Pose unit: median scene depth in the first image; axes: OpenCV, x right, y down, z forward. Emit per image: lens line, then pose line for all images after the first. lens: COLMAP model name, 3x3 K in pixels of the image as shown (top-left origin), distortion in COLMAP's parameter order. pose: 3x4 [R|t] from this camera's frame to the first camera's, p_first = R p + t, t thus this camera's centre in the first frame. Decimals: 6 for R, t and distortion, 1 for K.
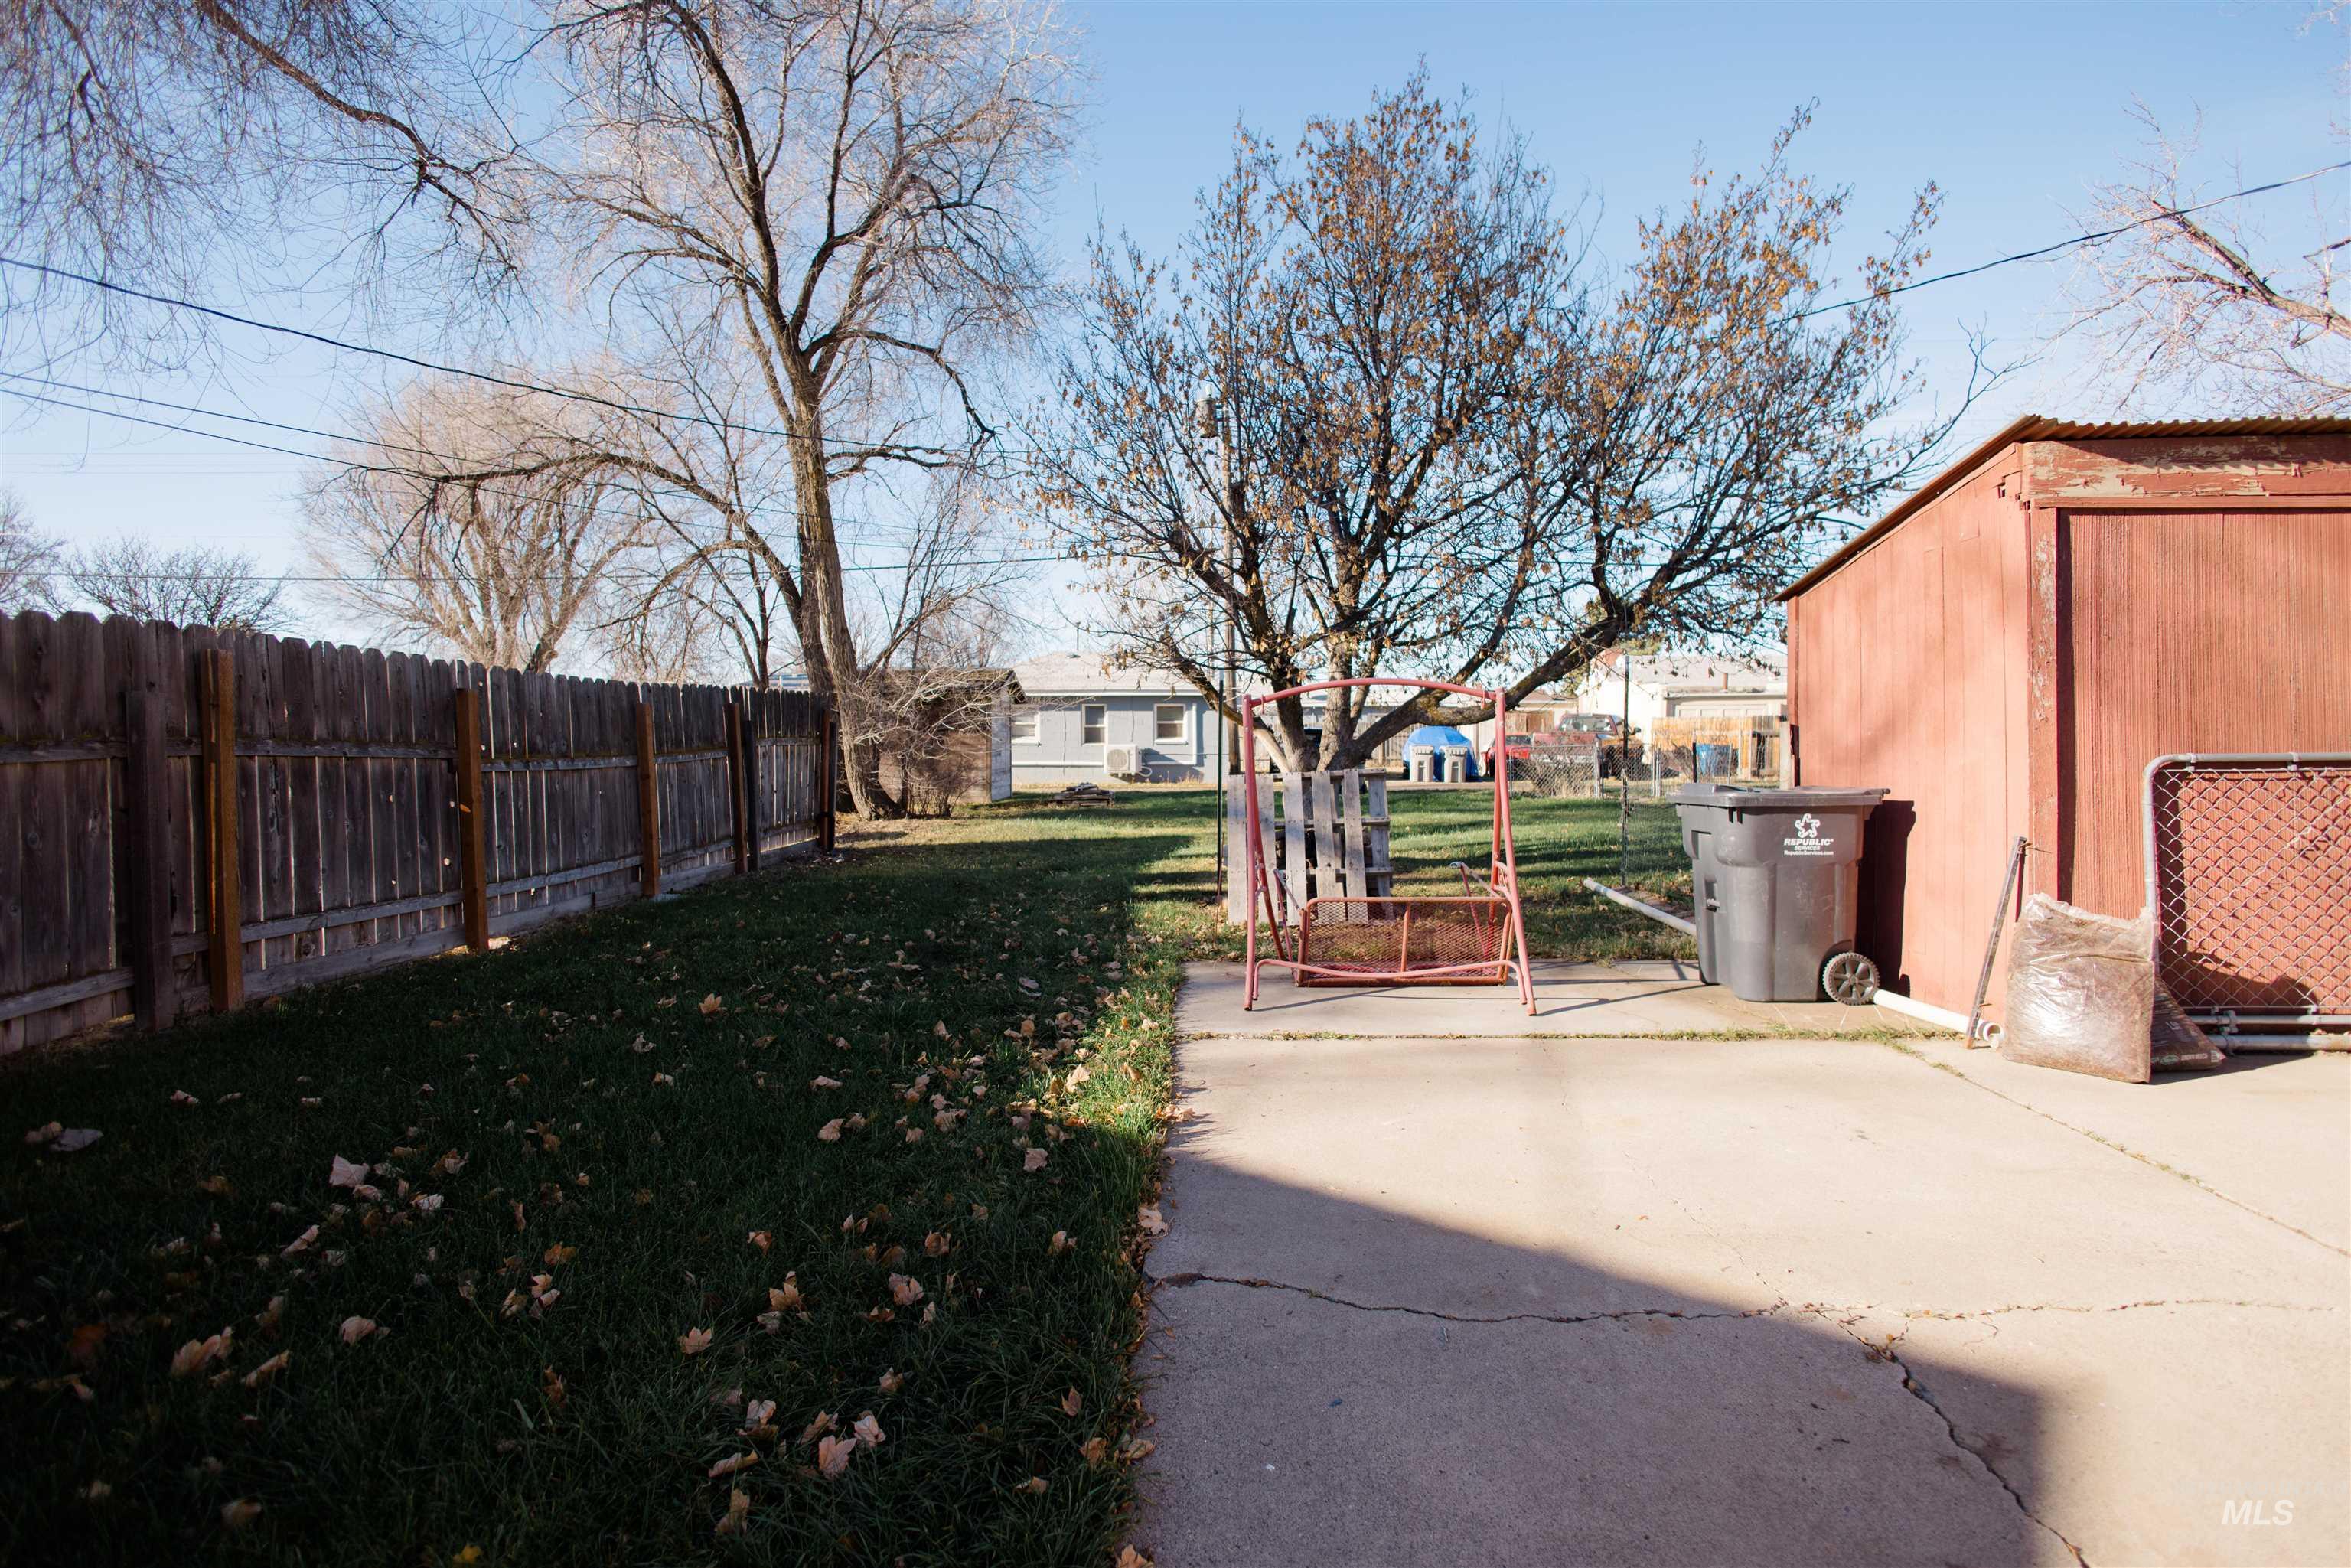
lens RADIAL K [[1092.0, 0, 1178.2], [0, 1092.0, 772.9], [0, 0, 1]] dist [0.003787, -0.001404]
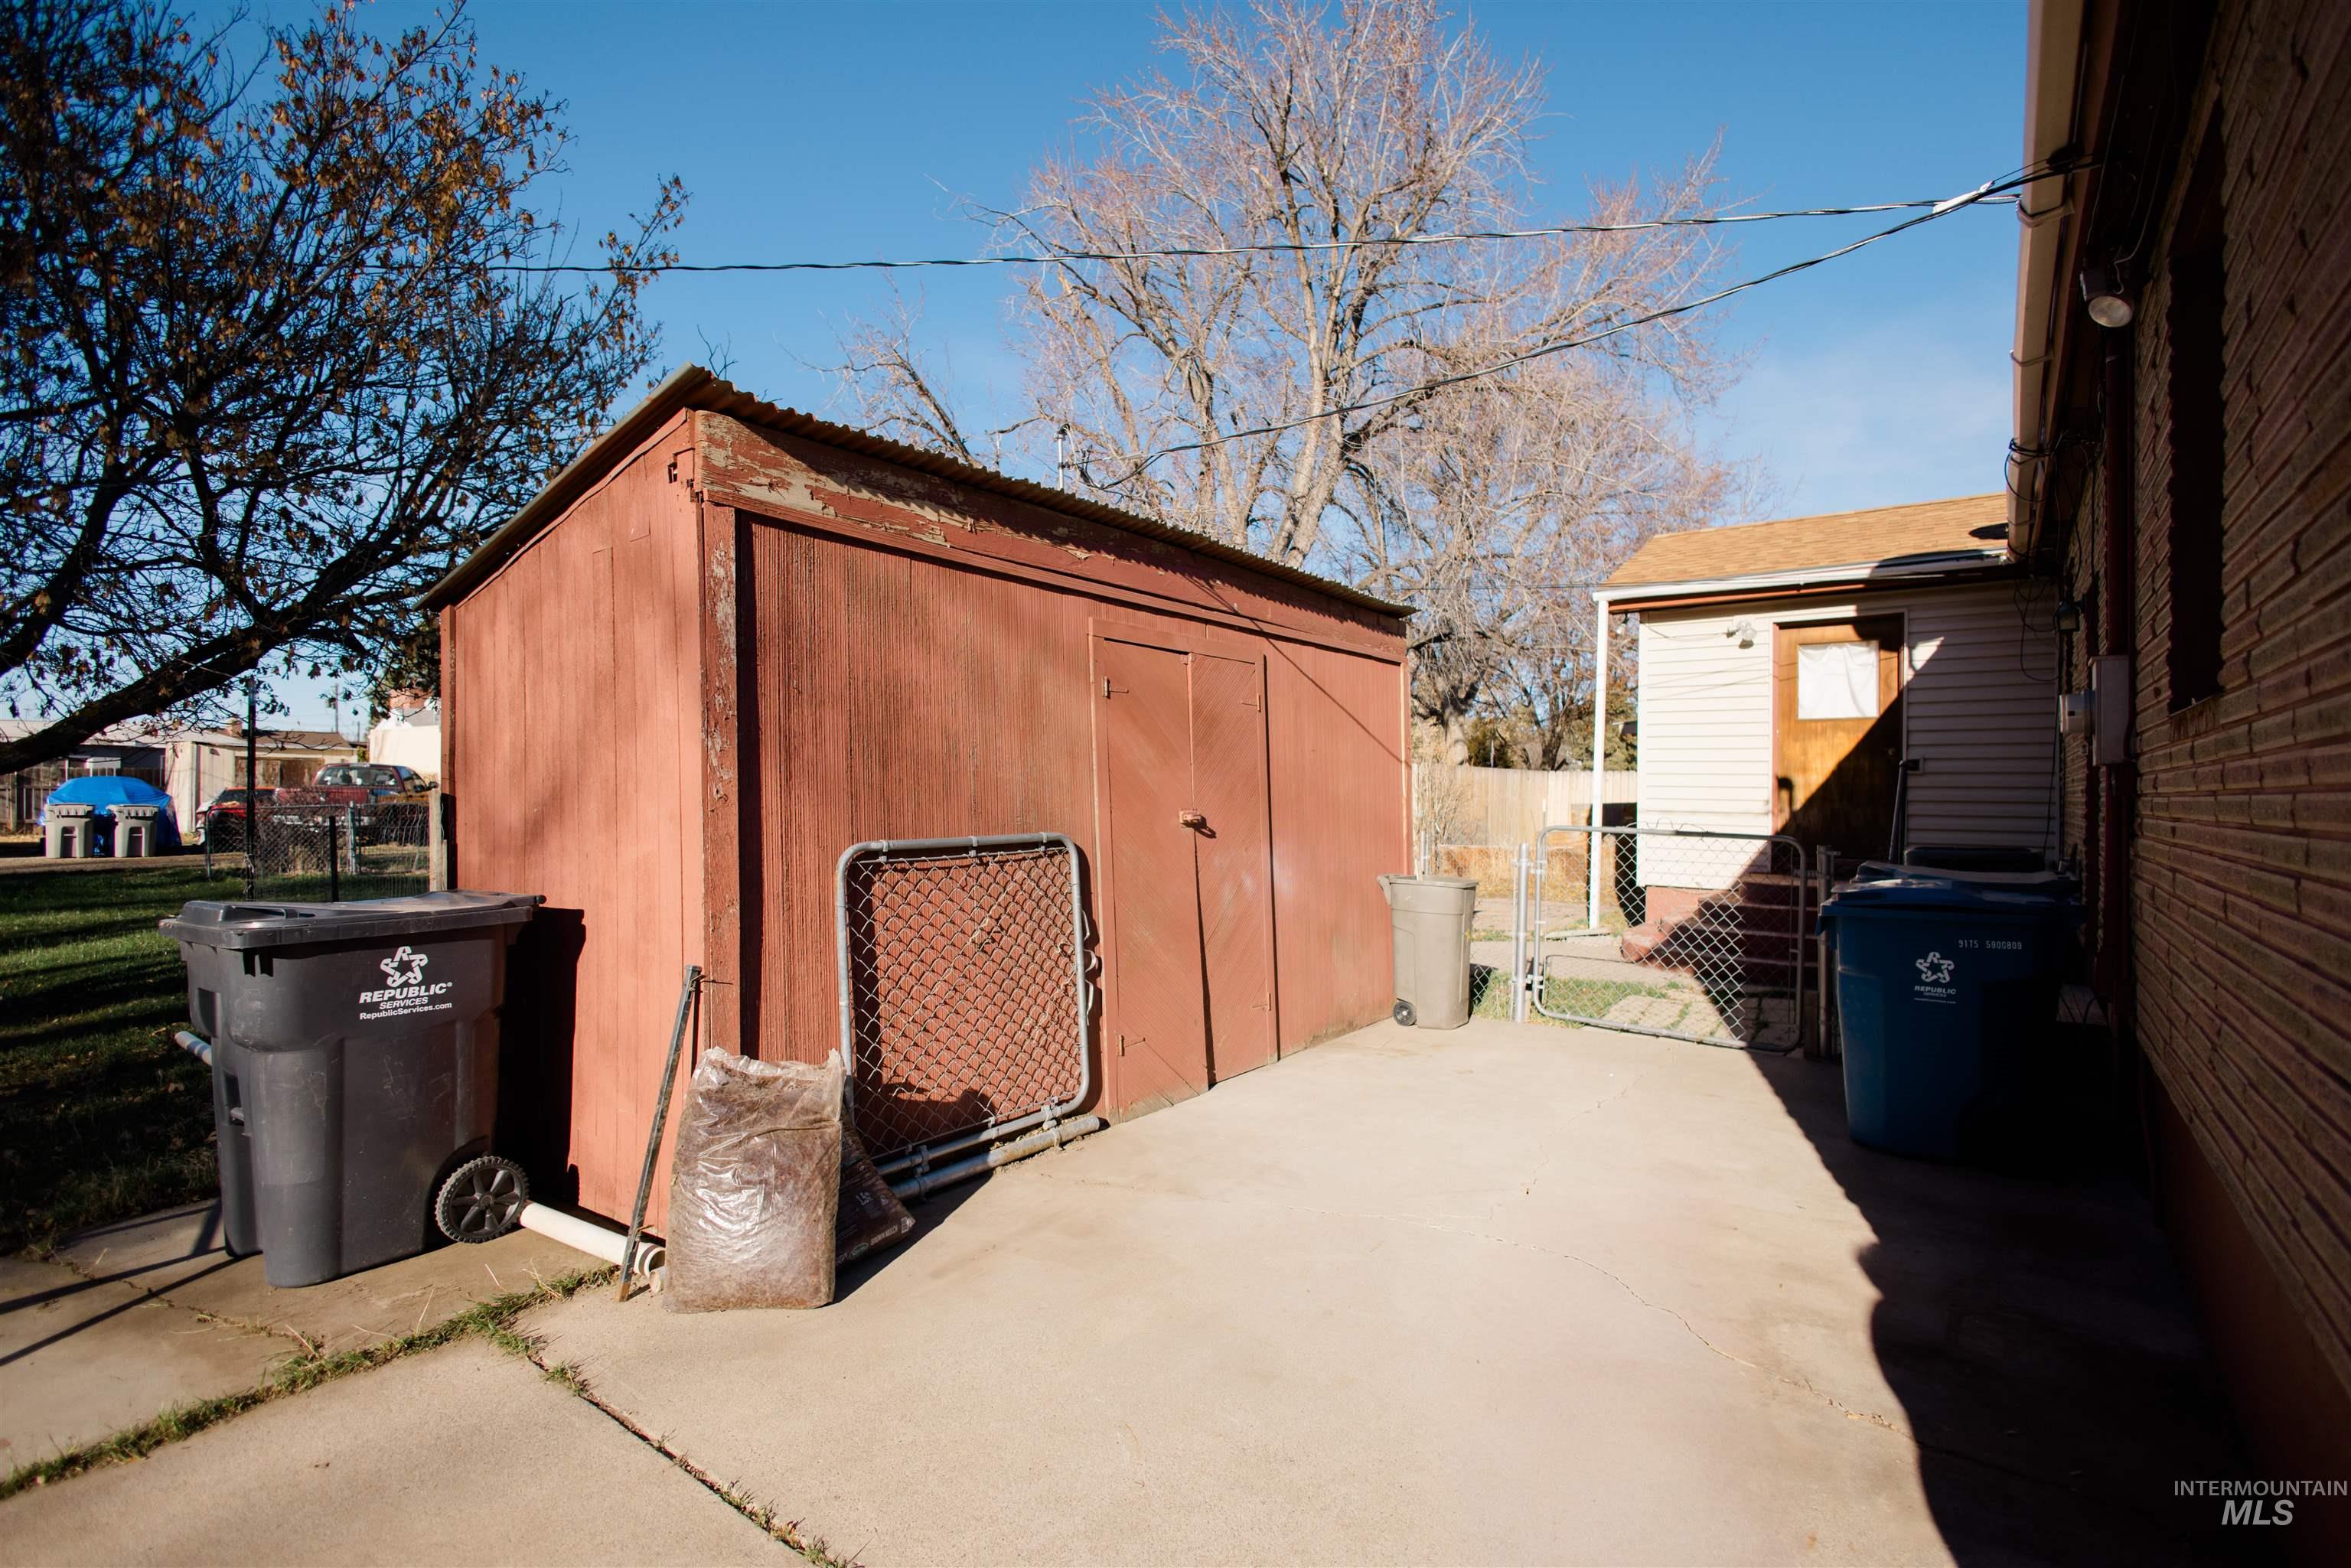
lens RADIAL K [[1095.6, 0, 1169.1], [0, 1095.6, 783.0], [0, 0, 1]] dist [0.007073, -0.000573]
pose [[0.573953, 0.013939, 0.818770, 0.371601], [0.018753, 0.999369, -0.030159, -0.031515], [-0.818674, 0.032664, 0.573329, 0.348932]]
